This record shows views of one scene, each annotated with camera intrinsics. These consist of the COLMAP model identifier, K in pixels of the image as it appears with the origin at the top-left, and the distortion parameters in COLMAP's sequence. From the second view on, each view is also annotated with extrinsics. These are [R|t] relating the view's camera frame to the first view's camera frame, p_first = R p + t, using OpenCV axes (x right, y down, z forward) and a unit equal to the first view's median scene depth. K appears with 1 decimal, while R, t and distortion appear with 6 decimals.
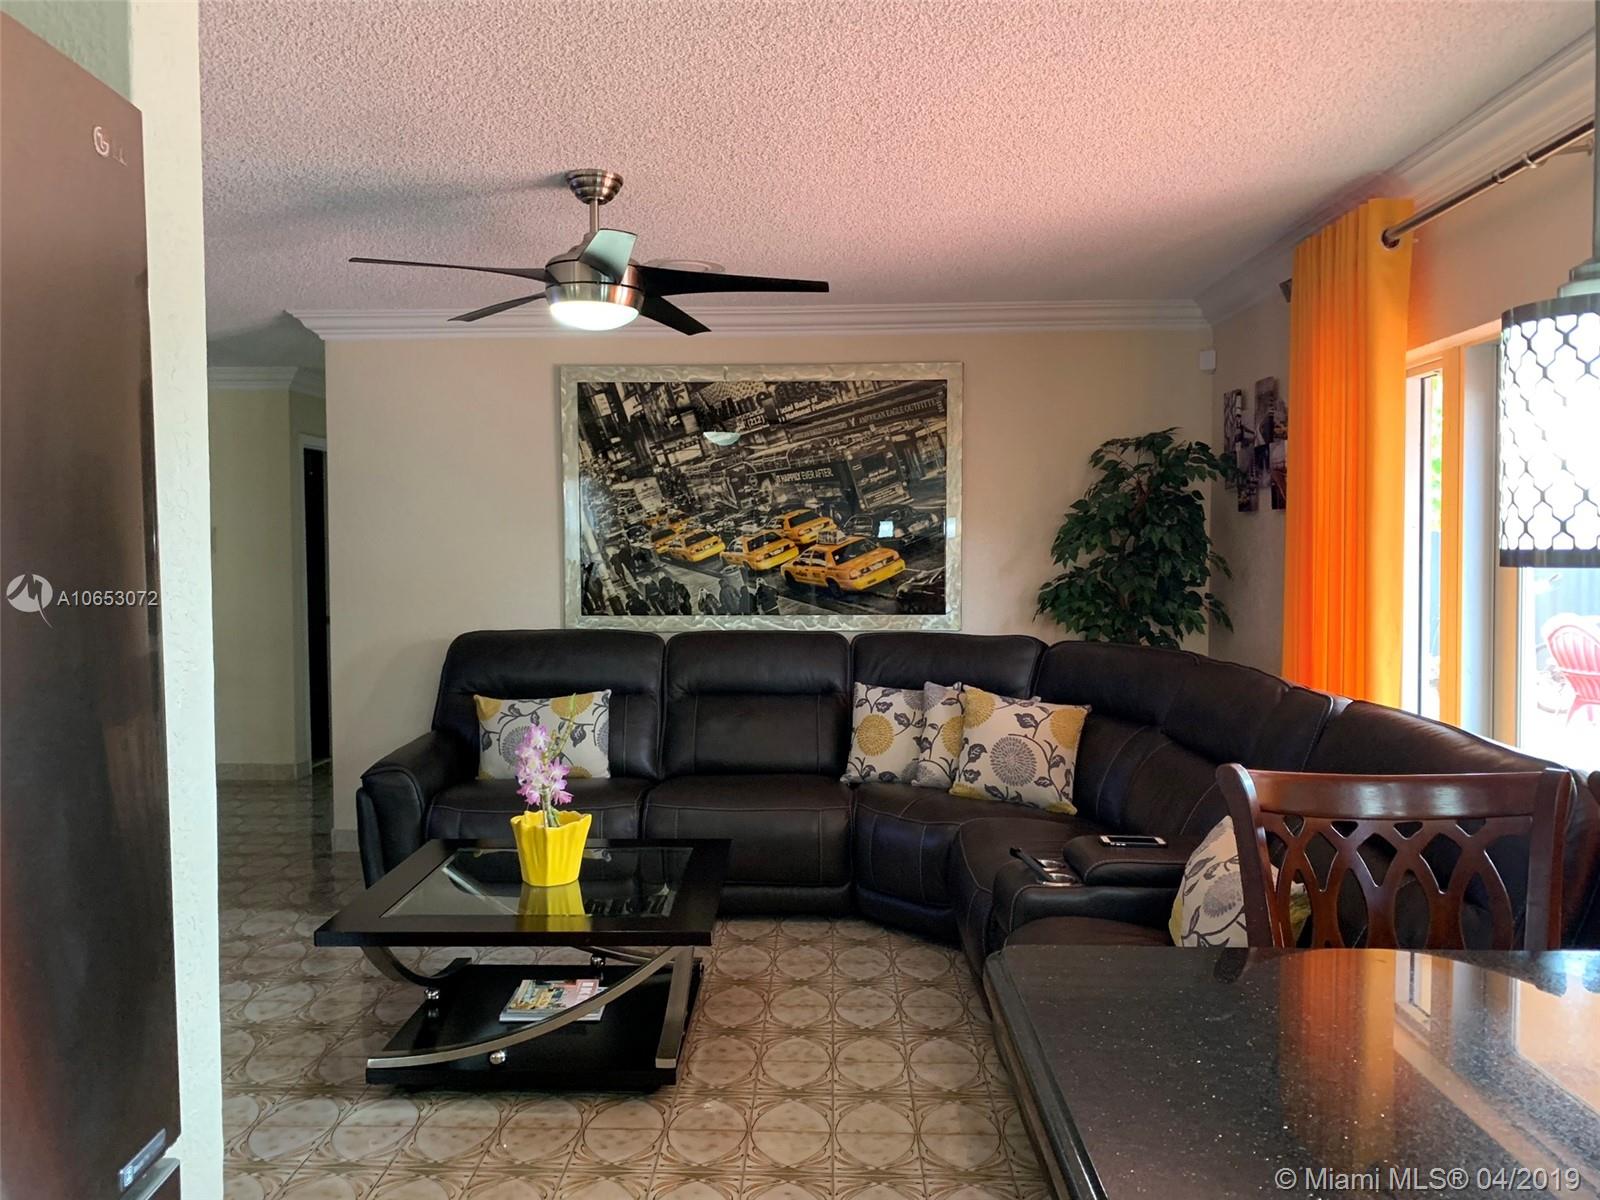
lens RADIAL K [[1207.4, 0, 784.0], [0, 1207.4, 597.9], [0, 0, 1]] dist [0.101291, -0.249615]
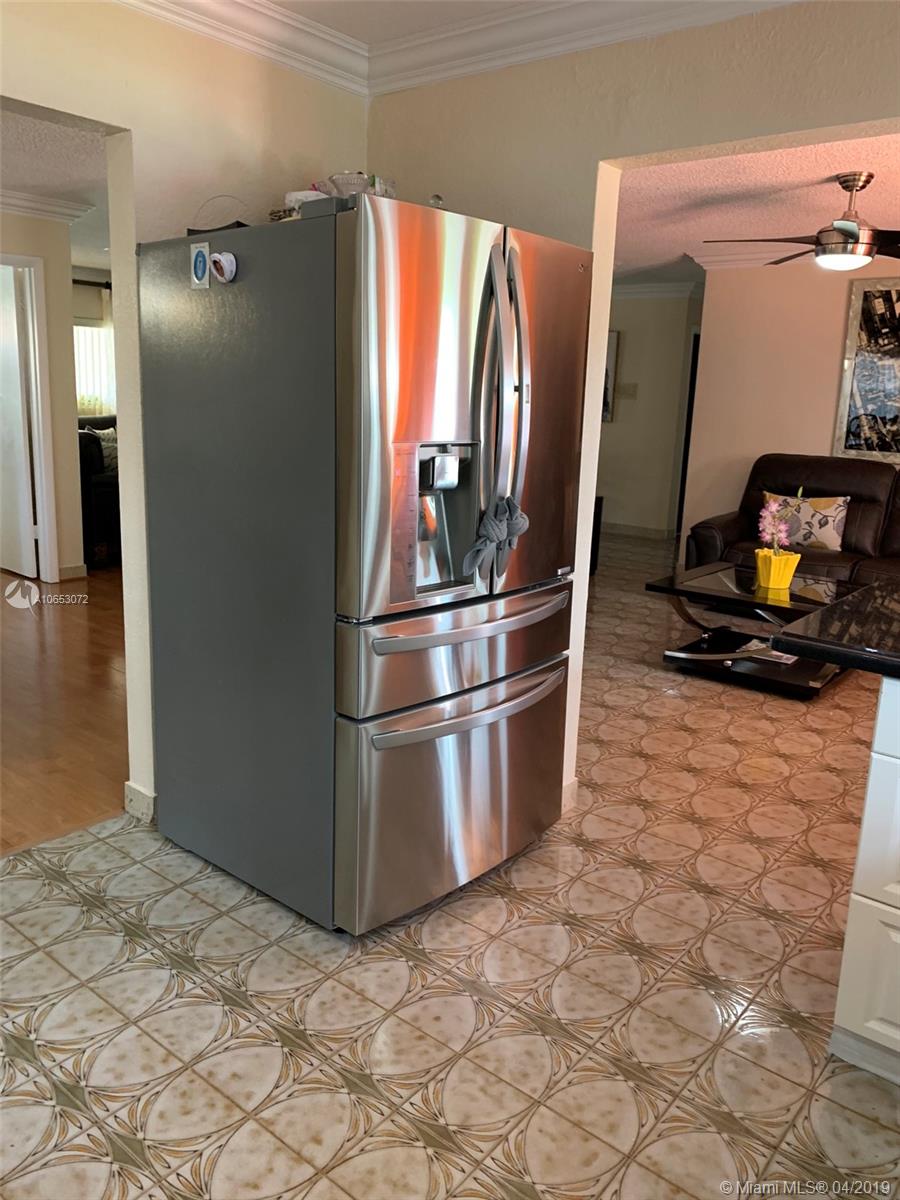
lens RADIAL K [[912.8, 0, 455.0], [0, 912.8, 592.5], [0, 0, 1]] dist [0.036170, -0.048595]
pose [[0.801215, 0.161008, -0.576308, 0.138967], [-0.064716, 0.980786, 0.184039, 0.011064], [0.594866, -0.110158, 0.796241, -0.242492]]
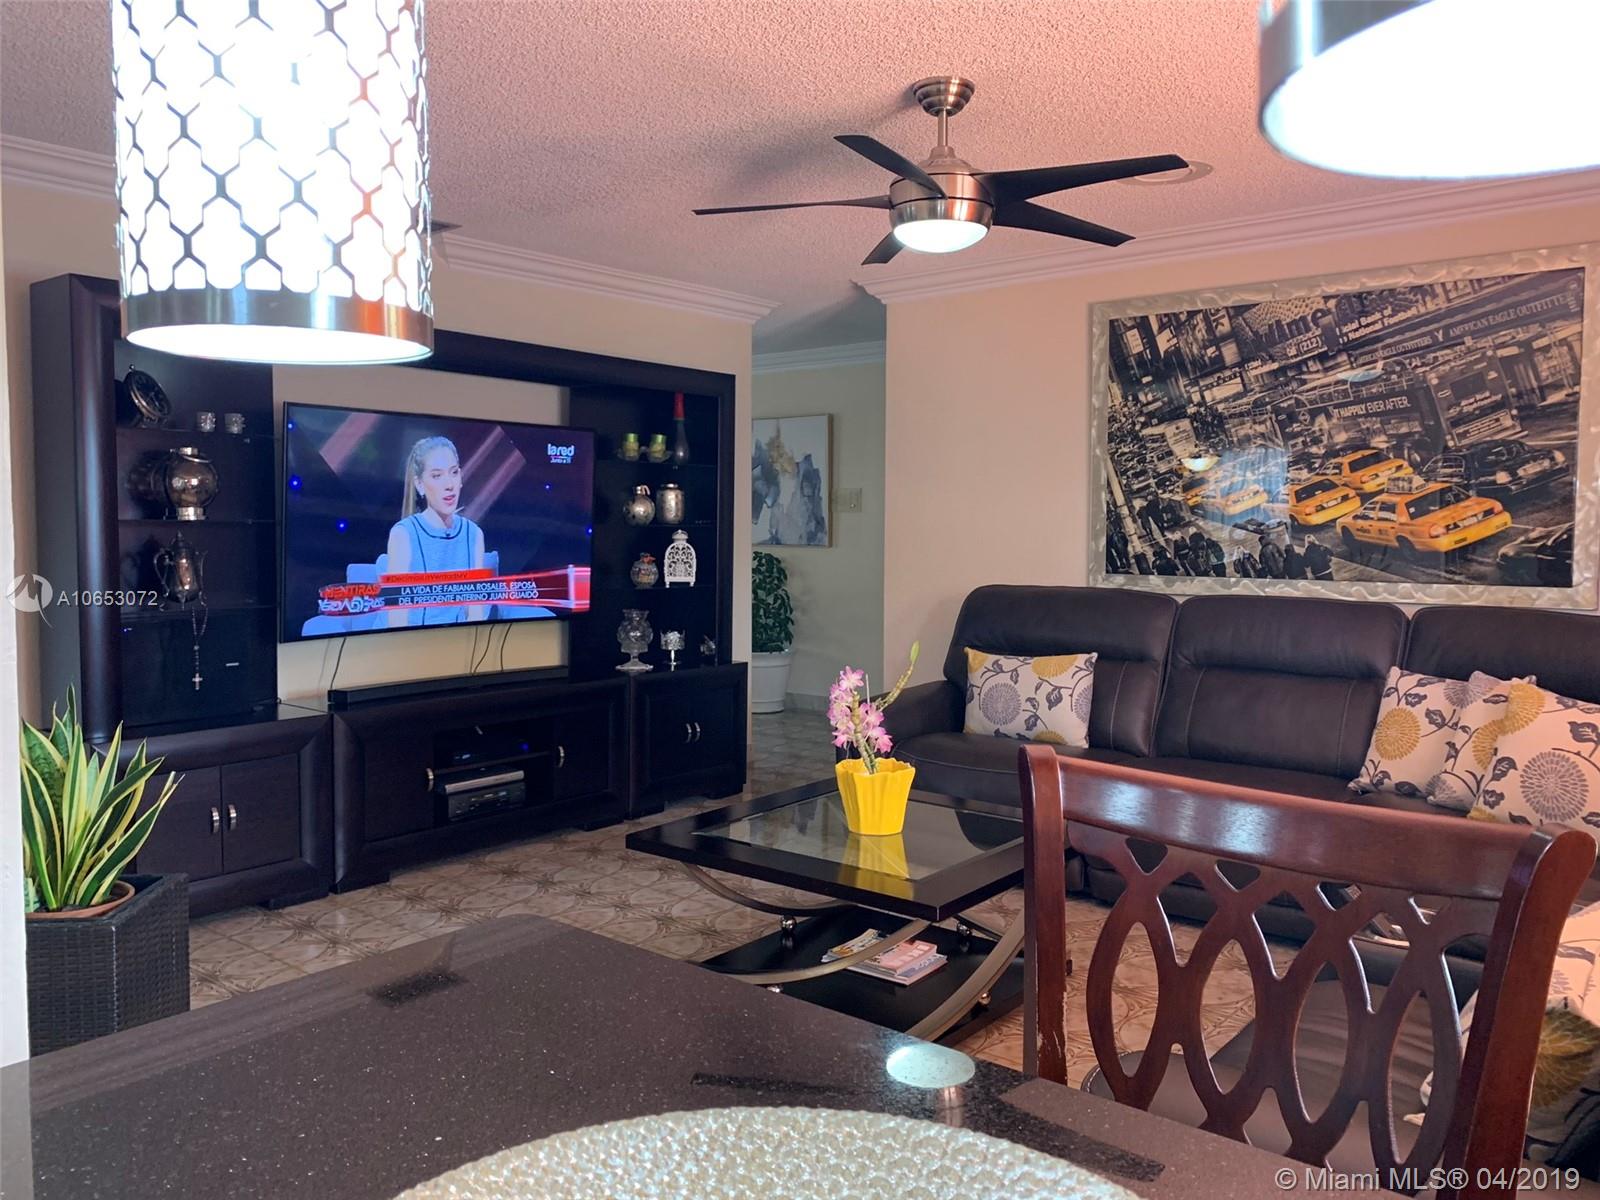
lens RADIAL K [[1217.1, 0, 790.8], [0, 1217.1, 592.7], [0, 0, 1]] dist [0.036170, -0.048595]
pose [[0.792239, 0.041692, -0.608785, 0.211785], [-0.032516, 0.999130, 0.026111, 0.012921], [0.609344, -0.000891, 0.792906, 0.119855]]
